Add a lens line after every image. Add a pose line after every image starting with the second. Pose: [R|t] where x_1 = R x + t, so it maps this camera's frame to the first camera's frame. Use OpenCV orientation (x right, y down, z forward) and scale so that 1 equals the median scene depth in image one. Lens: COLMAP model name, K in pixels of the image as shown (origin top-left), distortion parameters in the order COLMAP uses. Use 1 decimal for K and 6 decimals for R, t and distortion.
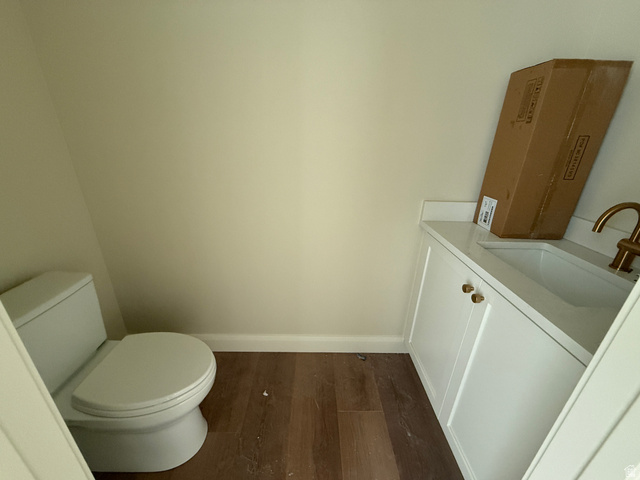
lens RADIAL K [[253.7, 0, 319.7], [0, 253.7, 242.8], [0, 0, 1]] dist [-0.000224, 0.000129]
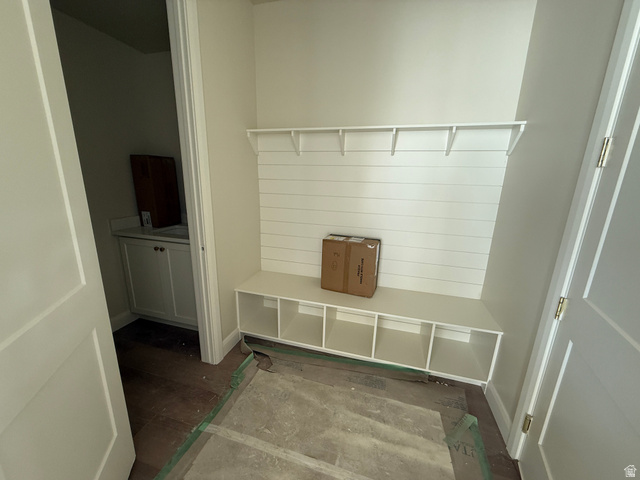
lens RADIAL K [[253.7, 0, 320.9], [0, 253.7, 240.5], [0, 0, 1]] dist [-0.000224, 0.000129]
pose [[0.298259, -0.258039, 0.918944, -0.868170], [0.347202, 0.926139, 0.147369, 0.234735], [-0.889097, 0.275105, 0.365820, -0.967919]]
